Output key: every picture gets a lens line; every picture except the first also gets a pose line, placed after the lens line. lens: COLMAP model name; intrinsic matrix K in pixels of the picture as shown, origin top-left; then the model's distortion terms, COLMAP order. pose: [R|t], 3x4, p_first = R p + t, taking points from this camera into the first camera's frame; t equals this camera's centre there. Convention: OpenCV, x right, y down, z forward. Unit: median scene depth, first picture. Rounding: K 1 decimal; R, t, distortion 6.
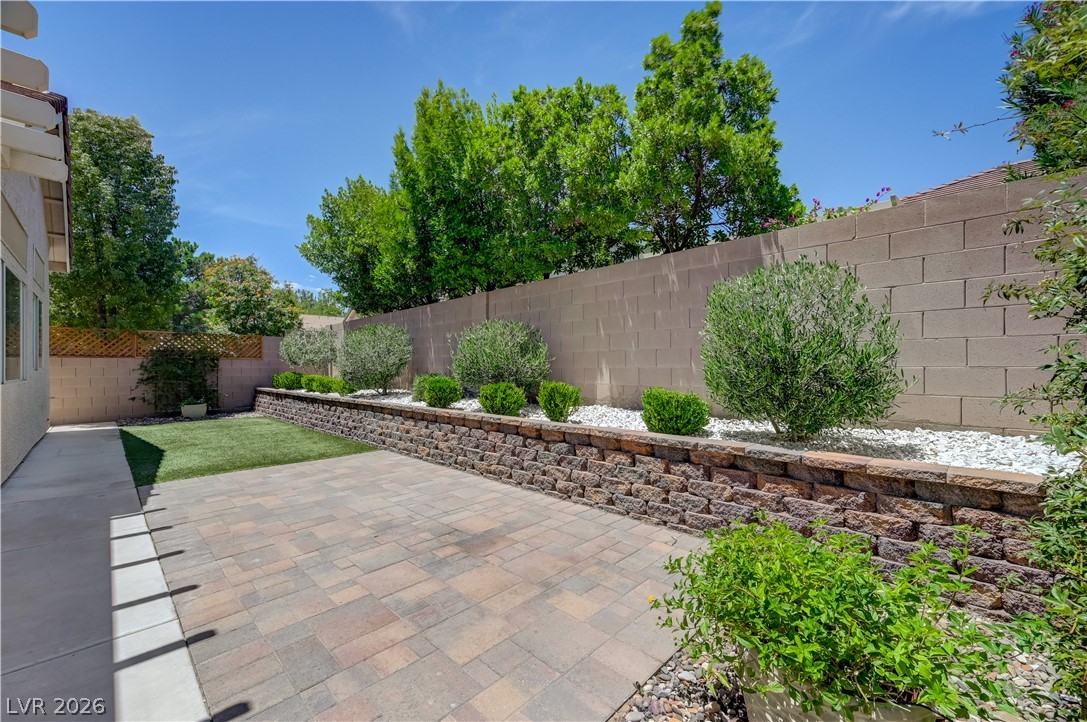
lens RADIAL K [[435.4, 0, 546.5], [0, 435.4, 368.9], [0, 0, 1]] dist [0.001659, 0.000238]
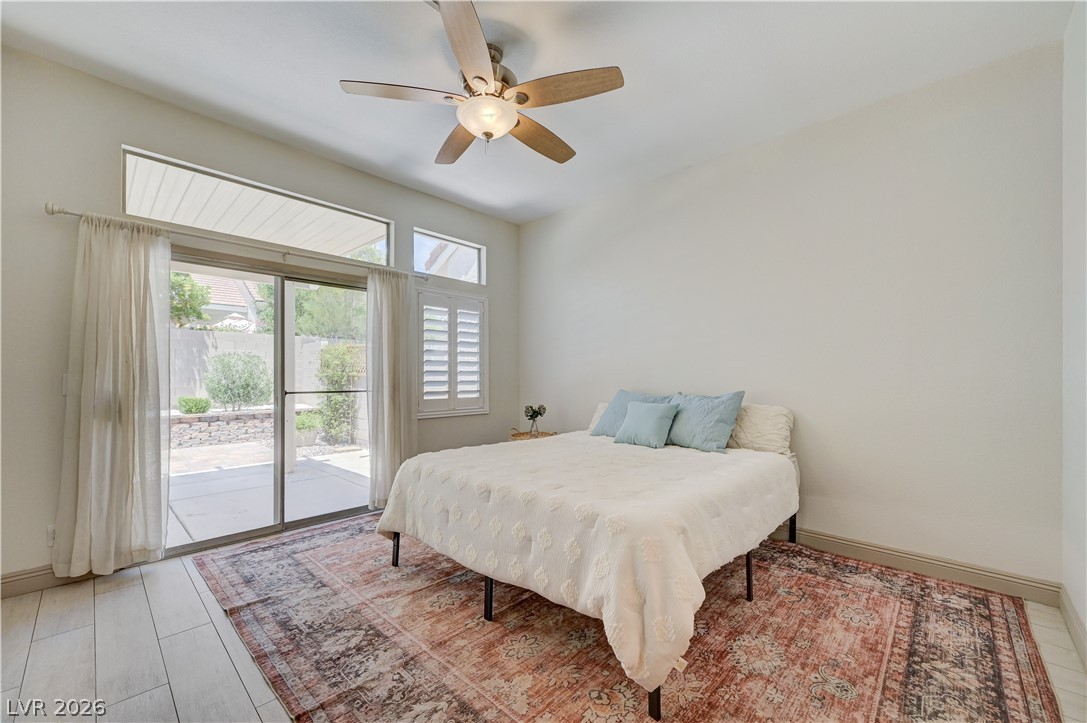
lens RADIAL K [[435.4, 0, 546.5], [0, 435.4, 369.4], [0, 0, 1]] dist [0.001659, 0.000238]
pose [[-0.015519, 0.015249, 0.999763, -2.065003], [0.004664, 0.999874, -0.015179, -0.057358], [-0.999869, 0.004427, -0.015588, -0.891507]]
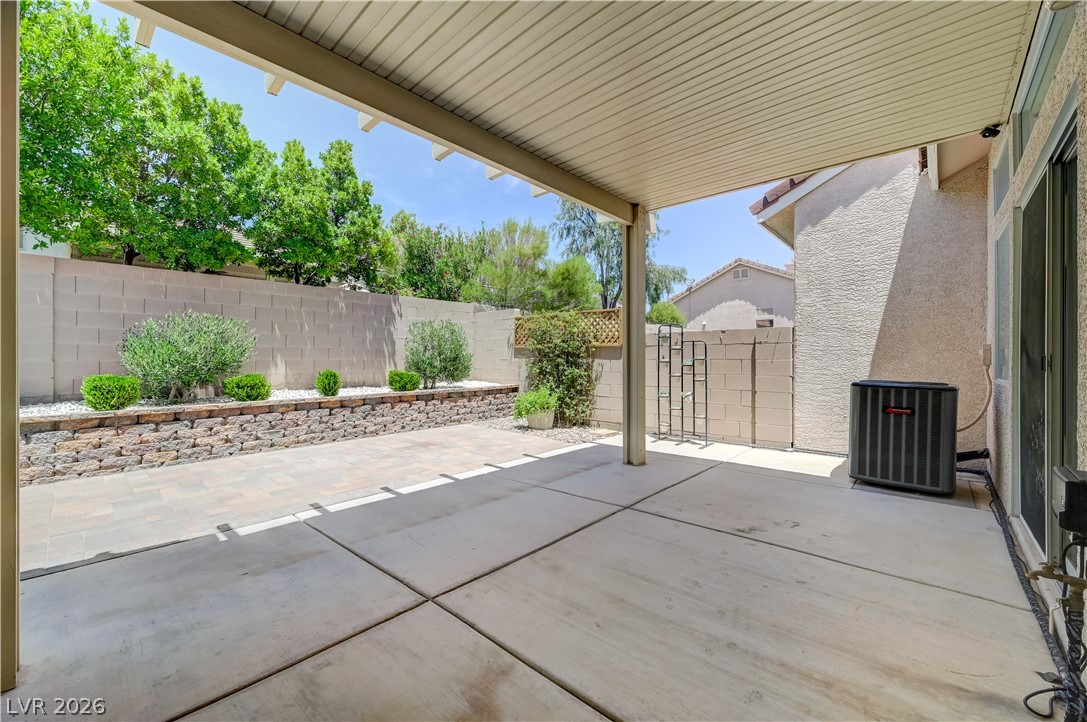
lens RADIAL K [[432.3, 0, 543.5], [0, 432.3, 361.0], [0, 0, 1]] dist [-0.001517, -0.000207]
pose [[-0.032094, -0.002351, 0.999482, -1.655686], [0.005991, 0.999979, 0.002545, 0.000237], [-0.999467, 0.006070, -0.032079, 0.375983]]
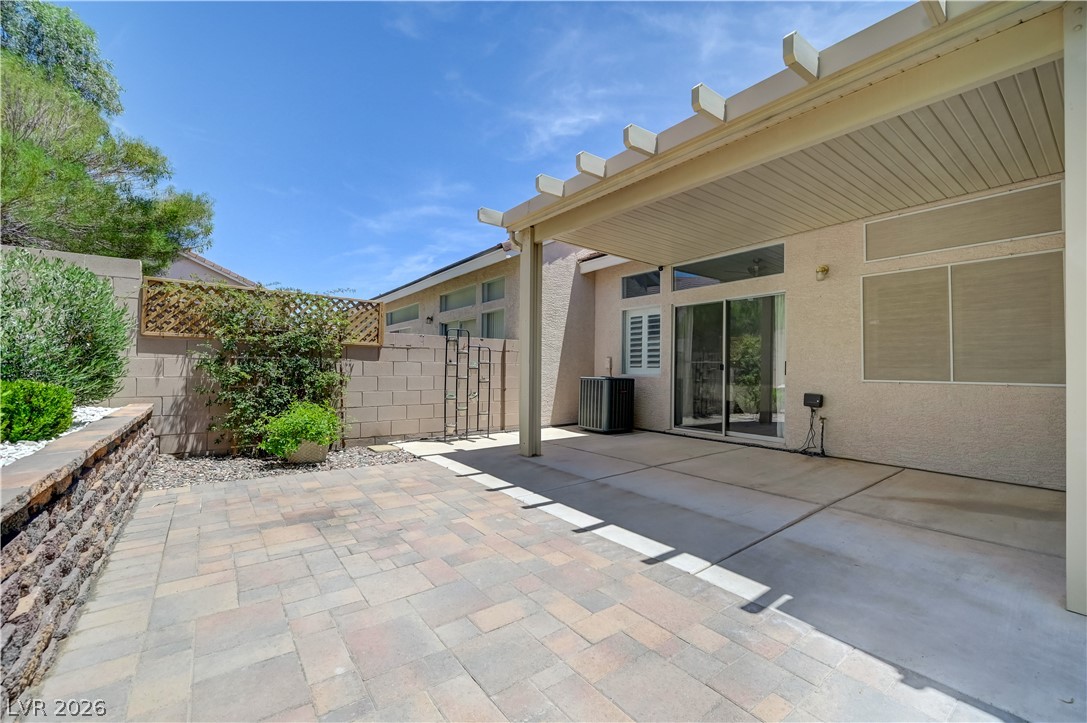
lens RADIAL K [[443.0, 0, 545.7], [0, 443.0, 357.4], [0, 0, 1]] dist [-0.006261, 0.000507]
pose [[-0.989565, -0.006471, 0.143945, -0.662423], [-0.009473, 0.999751, -0.020181, 0.011829], [-0.143779, -0.021334, -0.989380, 1.506208]]
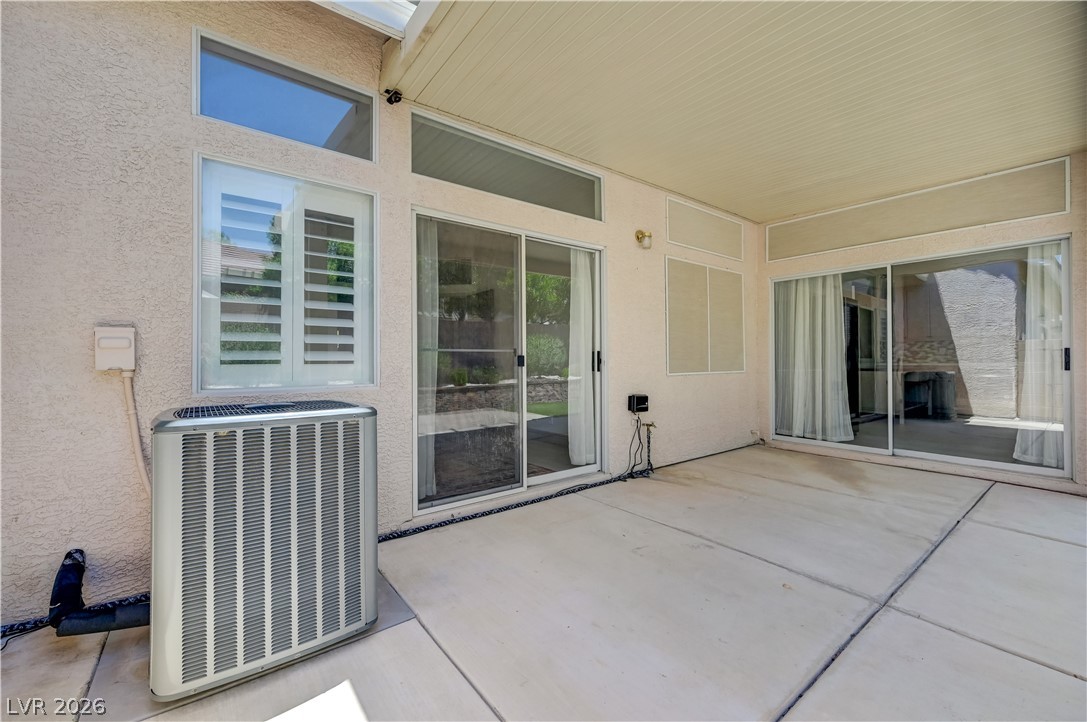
lens RADIAL K [[443.0, 0, 545.7], [0, 443.0, 356.9], [0, 0, 1]] dist [-0.006261, 0.000507]
pose [[-0.130831, -0.003734, -0.991398, -0.197863], [-0.003383, 0.999989, -0.003320, 0.003276], [0.991399, 0.002919, -0.130843, -0.151946]]
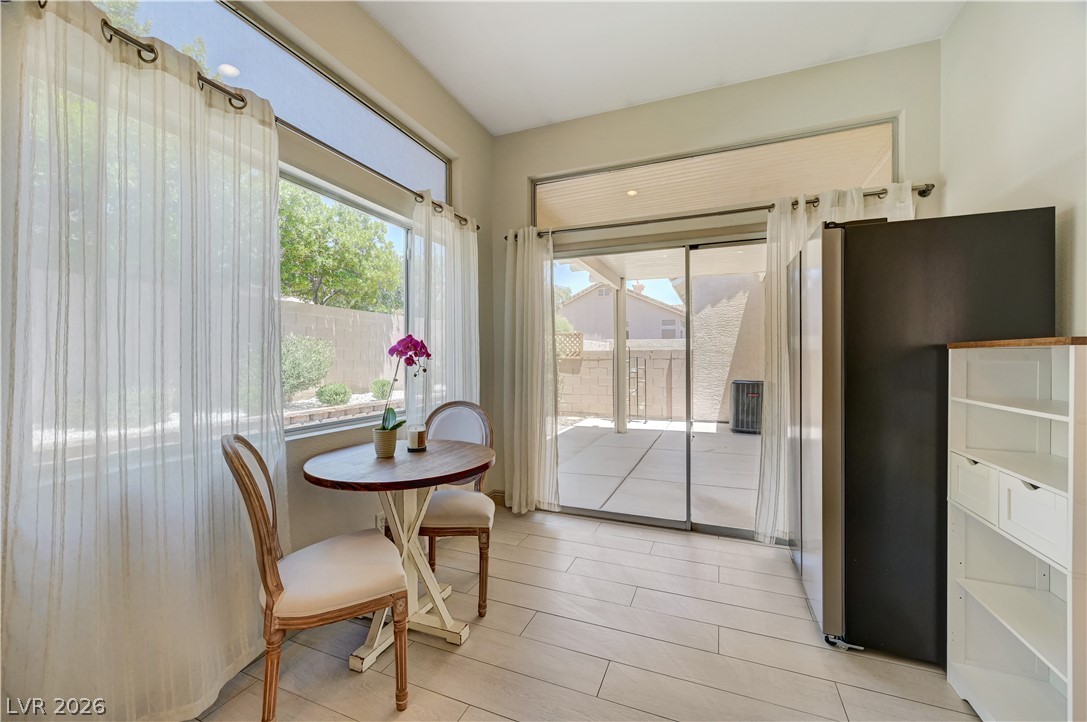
lens RADIAL K [[443.0, 0, 545.7], [0, 443.0, 356.9], [0, 0, 1]] dist [-0.006261, 0.000507]
pose [[-0.375686, 0.008597, 0.926707, -2.251375], [0.008008, 0.999950, -0.006030, -0.052998], [-0.926712, 0.005156, -0.375736, 1.203779]]
